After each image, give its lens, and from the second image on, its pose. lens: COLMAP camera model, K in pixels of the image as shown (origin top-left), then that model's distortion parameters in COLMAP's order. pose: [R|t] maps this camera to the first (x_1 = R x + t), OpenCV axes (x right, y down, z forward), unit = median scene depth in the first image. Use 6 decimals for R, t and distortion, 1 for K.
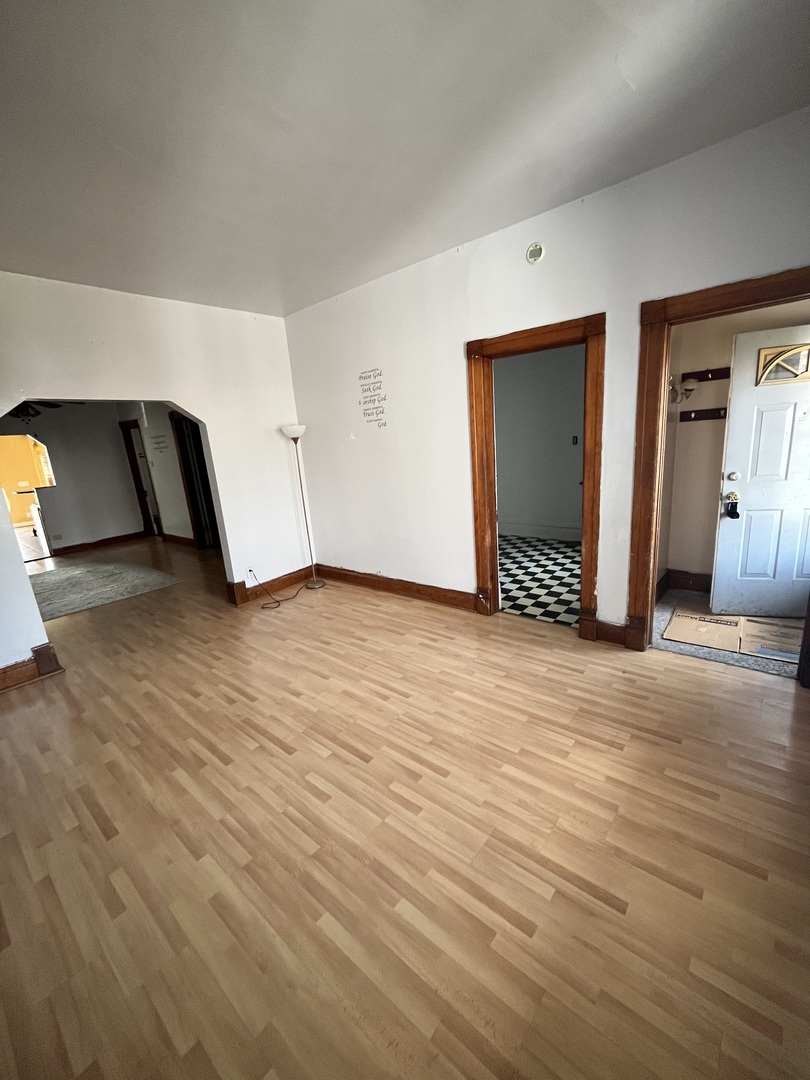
lens RADIAL K [[444.6, 0, 406.0], [0, 444.6, 538.1], [0, 0, 1]] dist [-0.002738, 0.000249]
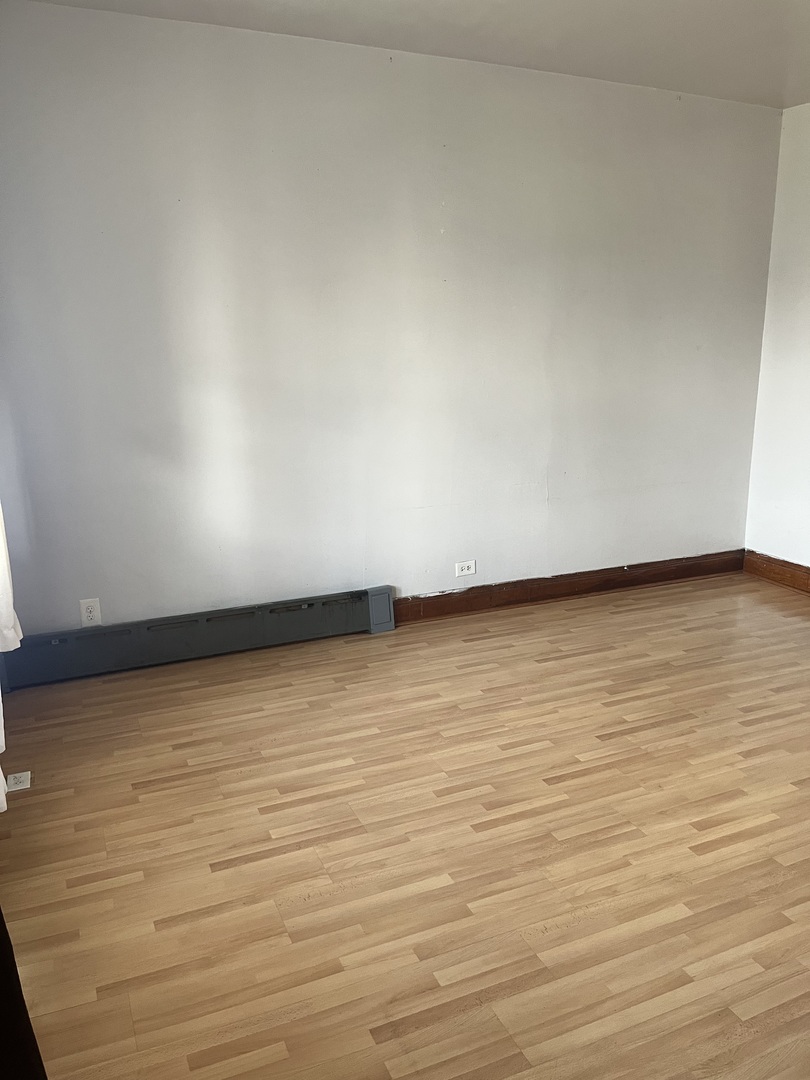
lens RADIAL K [[813.7, 0, 413.7], [0, 813.7, 539.8], [0, 0, 1]] dist [0.002866, -0.000561]
pose [[-0.424056, 0.290581, -0.857752, 0.633646], [-0.170515, 0.904570, 0.390740, -0.204681], [0.889438, 0.311956, -0.334040, 0.697921]]
